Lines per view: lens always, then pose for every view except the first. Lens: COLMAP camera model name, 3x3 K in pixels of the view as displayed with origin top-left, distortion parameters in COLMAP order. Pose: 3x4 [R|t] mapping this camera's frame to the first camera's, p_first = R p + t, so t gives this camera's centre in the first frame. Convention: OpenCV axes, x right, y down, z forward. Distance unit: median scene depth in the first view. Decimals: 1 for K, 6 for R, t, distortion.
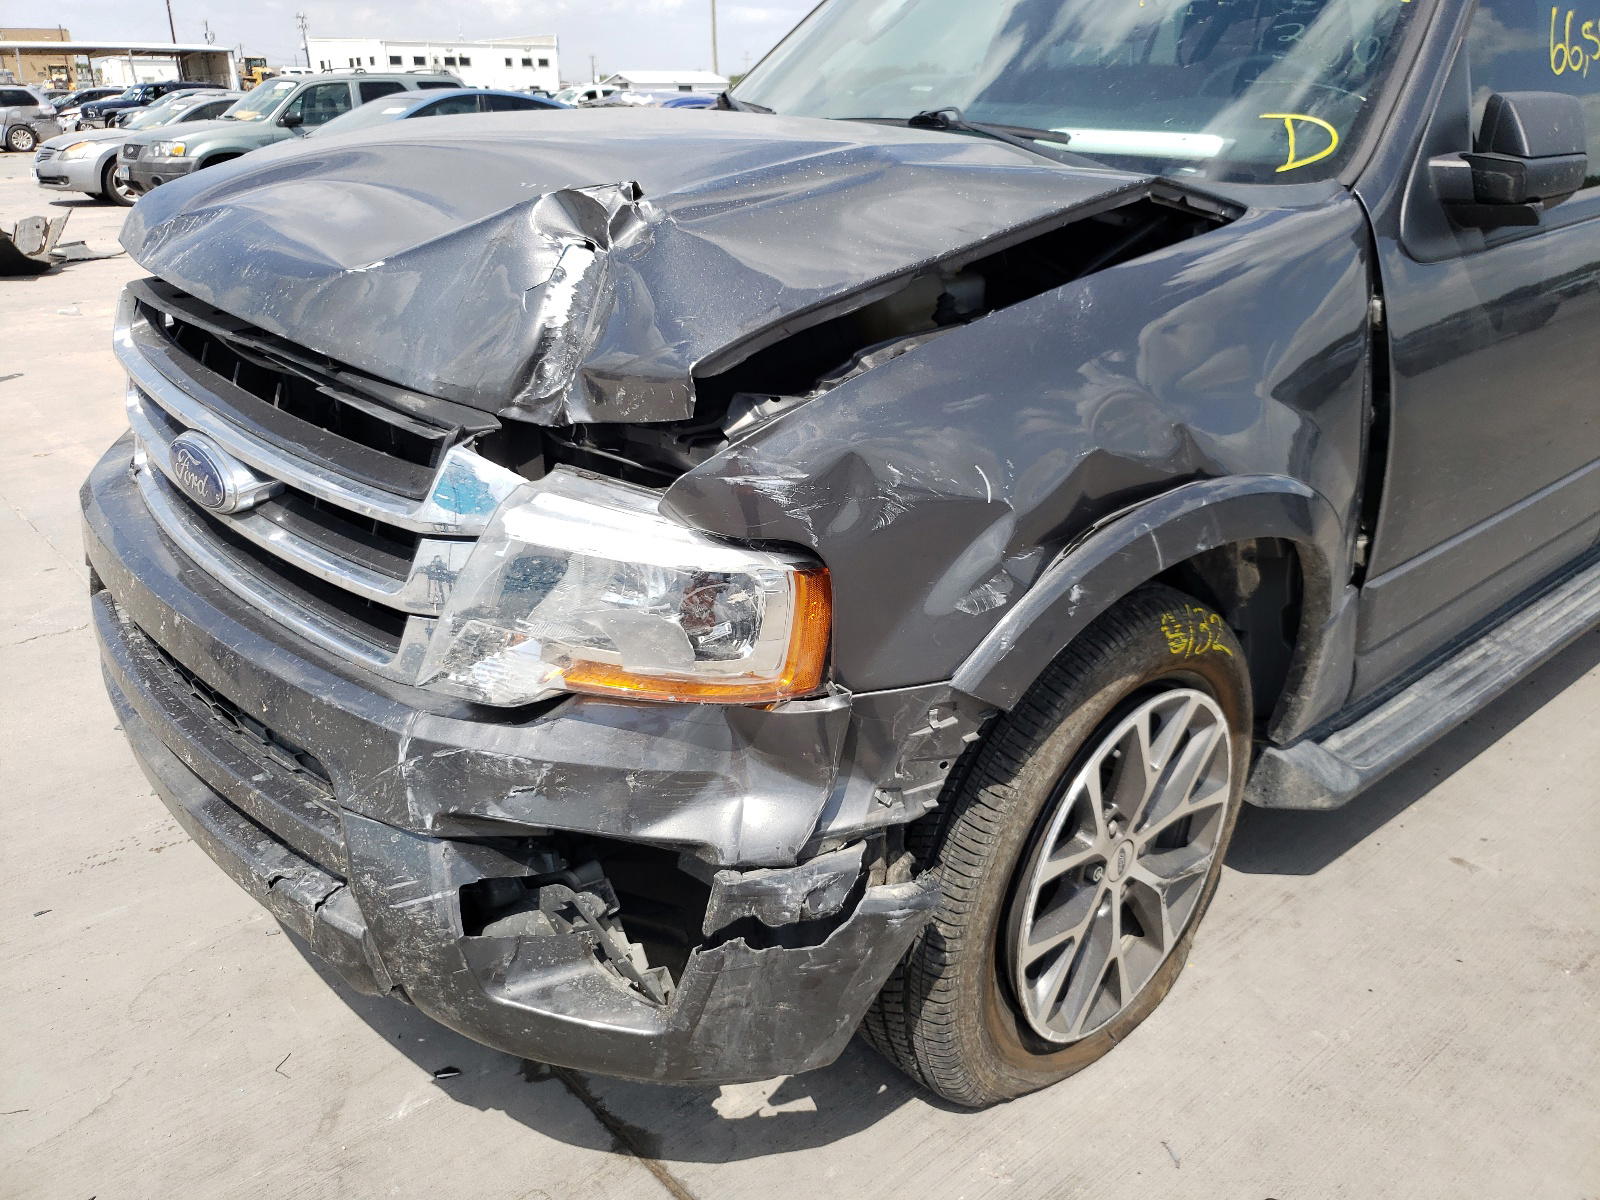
lens RADIAL K [[1322.6, 0, 824.0], [0, 1322.6, 596.1], [0, 0, 1]] dist [-0.002528, 0.051317]
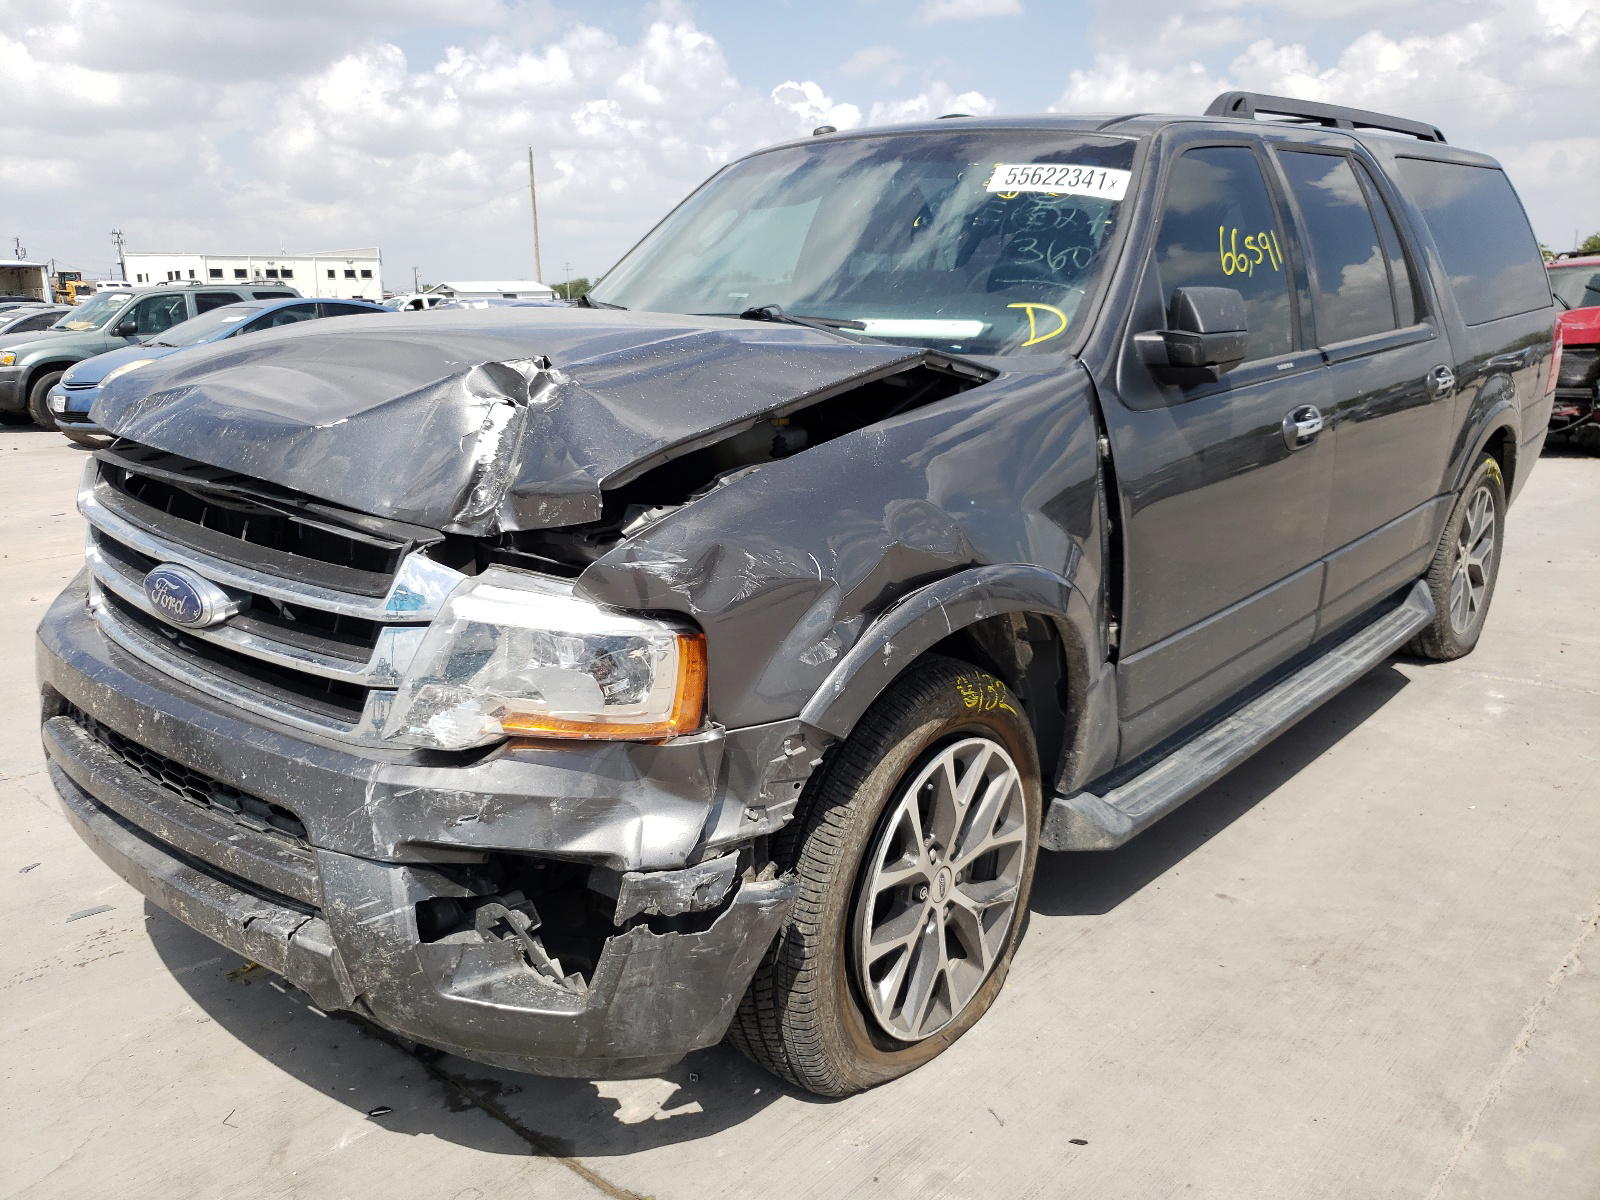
lens RADIAL K [[1309.2, 0, 800.0], [0, 1309.2, 600.0], [0, 0, 1]] dist [0.048506, -0.012742]
pose [[0.993312, -0.038859, 0.108726, -0.033370], [0.053419, 0.989489, -0.134379, 0.105110], [-0.102361, 0.139288, 0.984947, -0.257280]]
